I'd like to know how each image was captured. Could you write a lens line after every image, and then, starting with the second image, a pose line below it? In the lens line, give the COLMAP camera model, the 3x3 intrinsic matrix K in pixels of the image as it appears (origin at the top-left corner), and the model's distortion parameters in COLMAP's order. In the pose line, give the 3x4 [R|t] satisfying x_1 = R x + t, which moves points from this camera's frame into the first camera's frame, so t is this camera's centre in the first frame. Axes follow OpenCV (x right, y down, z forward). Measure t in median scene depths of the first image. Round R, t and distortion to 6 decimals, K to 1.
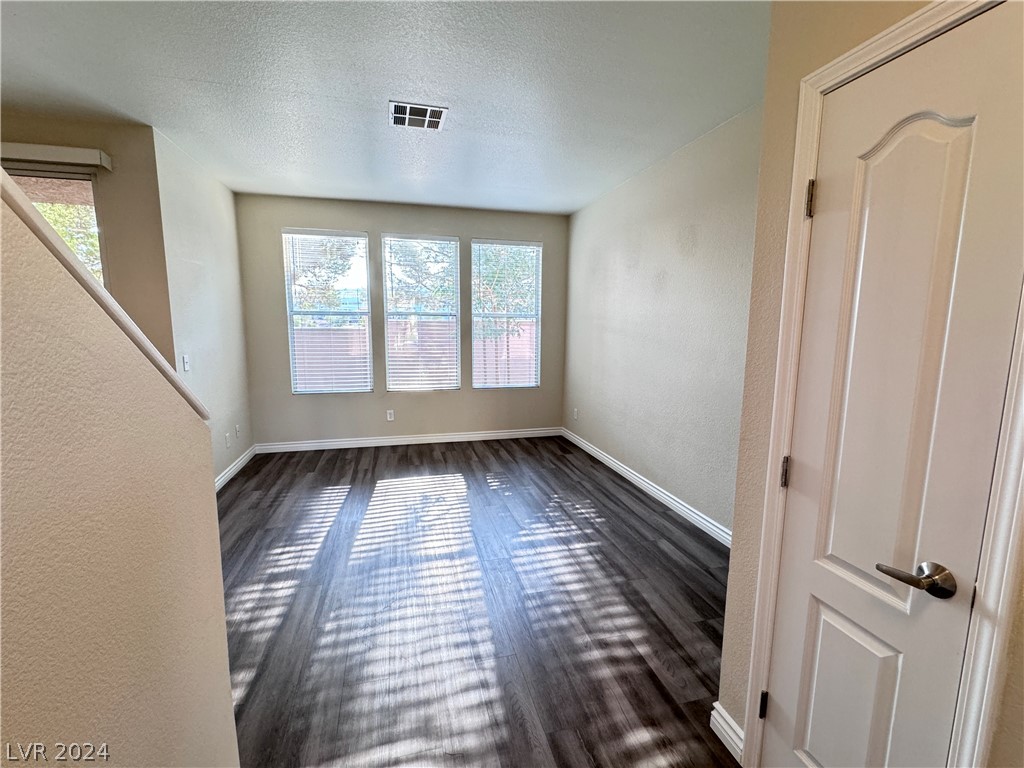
lens RADIAL K [[437.1, 0, 498.8], [0, 437.1, 377.2], [0, 0, 1]] dist [-0.002048, 0.000356]
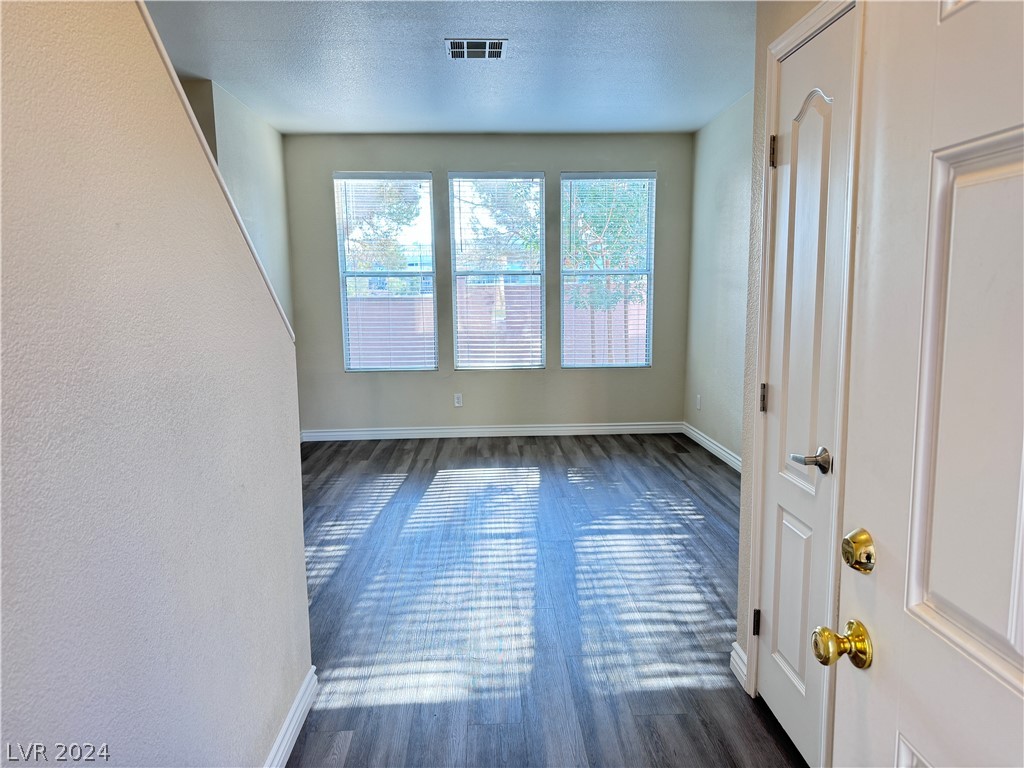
lens RADIAL K [[700.8, 0, 512.4], [0, 700.8, 378.7], [0, 0, 1]] dist [0.068380, -0.009460]
pose [[0.979460, 0.009754, -0.201402, 0.132268], [-0.010117, 0.999949, -0.000771, 0.059227], [0.201384, 0.002792, 0.979508, -0.295674]]
